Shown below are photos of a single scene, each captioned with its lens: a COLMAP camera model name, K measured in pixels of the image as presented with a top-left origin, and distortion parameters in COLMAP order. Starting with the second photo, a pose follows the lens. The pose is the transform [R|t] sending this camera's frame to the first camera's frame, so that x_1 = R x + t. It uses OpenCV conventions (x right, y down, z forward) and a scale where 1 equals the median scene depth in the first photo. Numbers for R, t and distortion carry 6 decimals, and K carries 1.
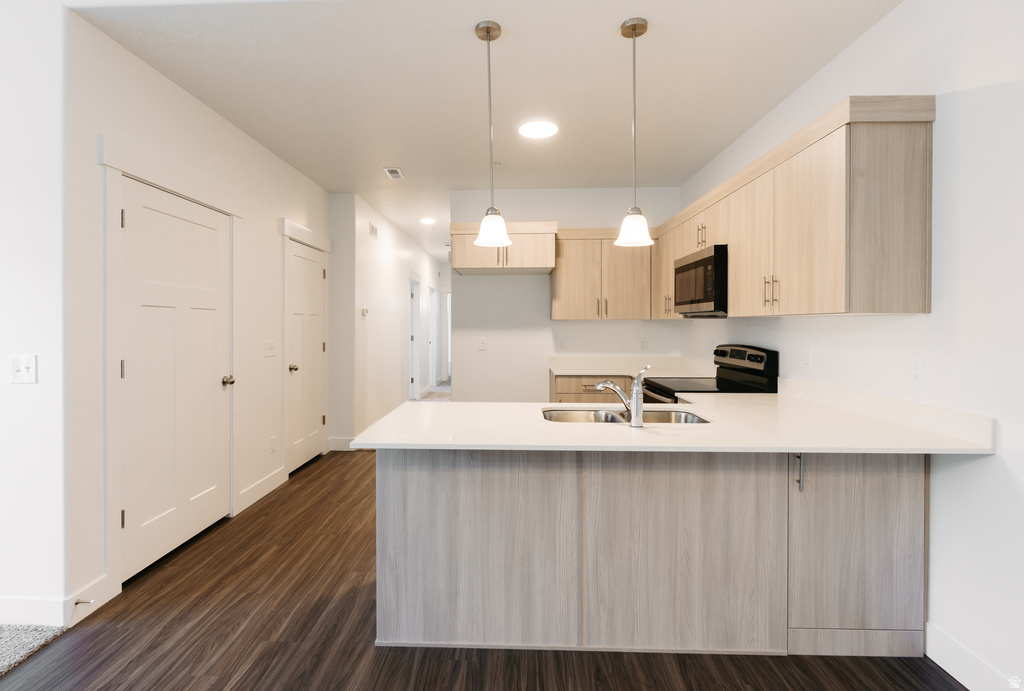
lens RADIAL K [[478.7, 0, 494.3], [0, 478.7, 327.0], [0, 0, 1]] dist [-0.001911, -0.000463]
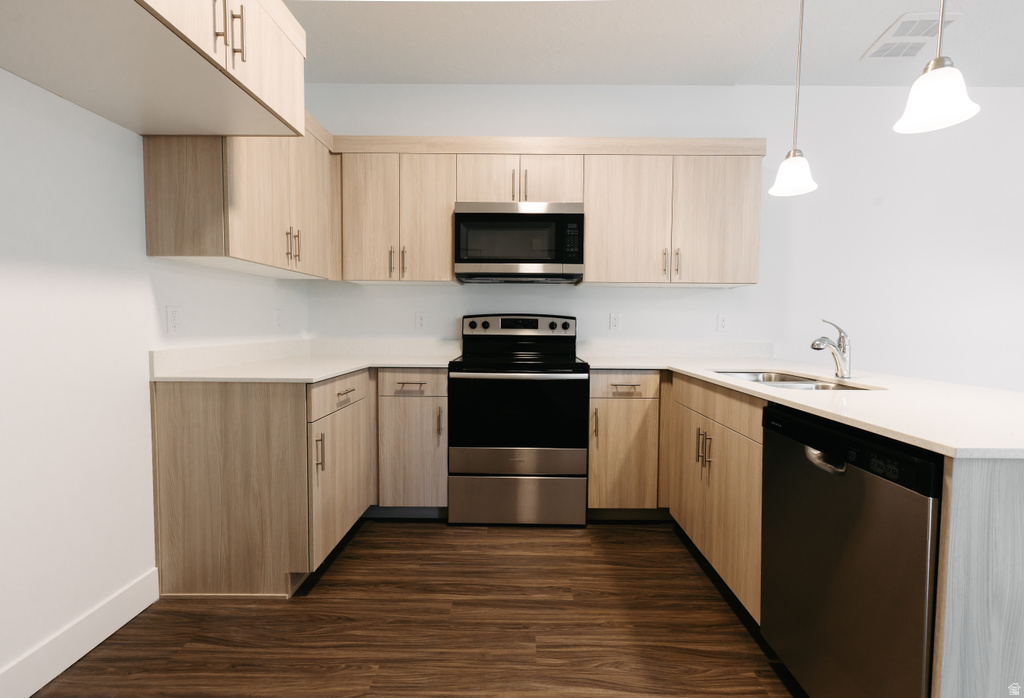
lens RADIAL K [[449.2, 0, 520.2], [0, 449.2, 343.9], [0, 0, 1]] dist [0.000334, 0.000129]
pose [[-0.039944, -0.045504, 0.998165, -0.418793], [-0.001716, 0.998964, 0.045472, 0.063229], [-0.999200, 0.000104, -0.039981, 1.152501]]
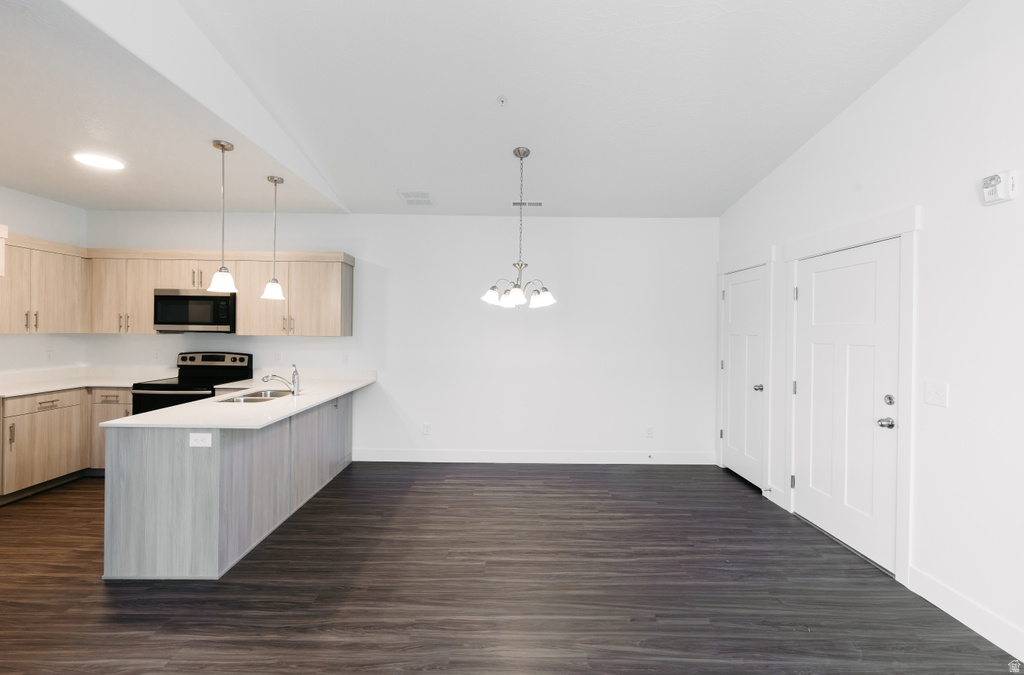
lens RADIAL K [[432.0, 0, 510.1], [0, 432.0, 329.8], [0, 0, 1]] dist [0.000890, 0.000254]
pose [[-0.051143, -0.002280, 0.998689, -1.020257], [-0.007257, 0.999972, 0.001911, -0.047690], [-0.998665, -0.007150, -0.051158, 0.140541]]
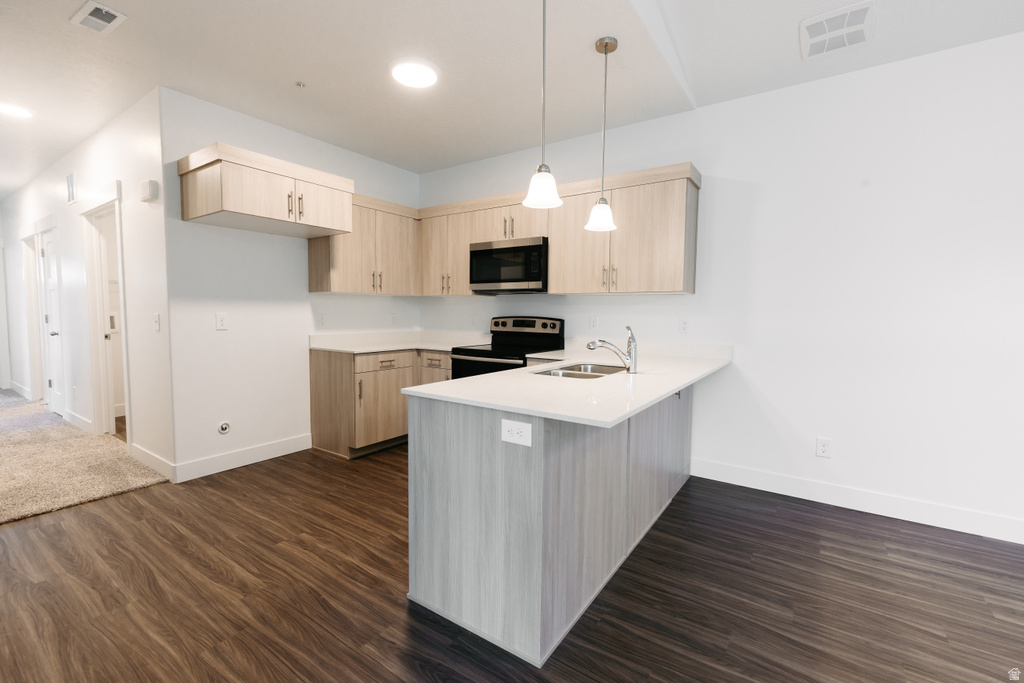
lens RADIAL K [[444.4, 0, 513.3], [0, 444.4, 339.9], [0, 0, 1]] dist [0.001262, 0.000058]
pose [[0.531749, -0.047623, 0.845562, -0.590082], [-0.005816, 0.998189, 0.059876, 0.032857], [-0.846882, -0.036757, 0.530509, 0.426146]]
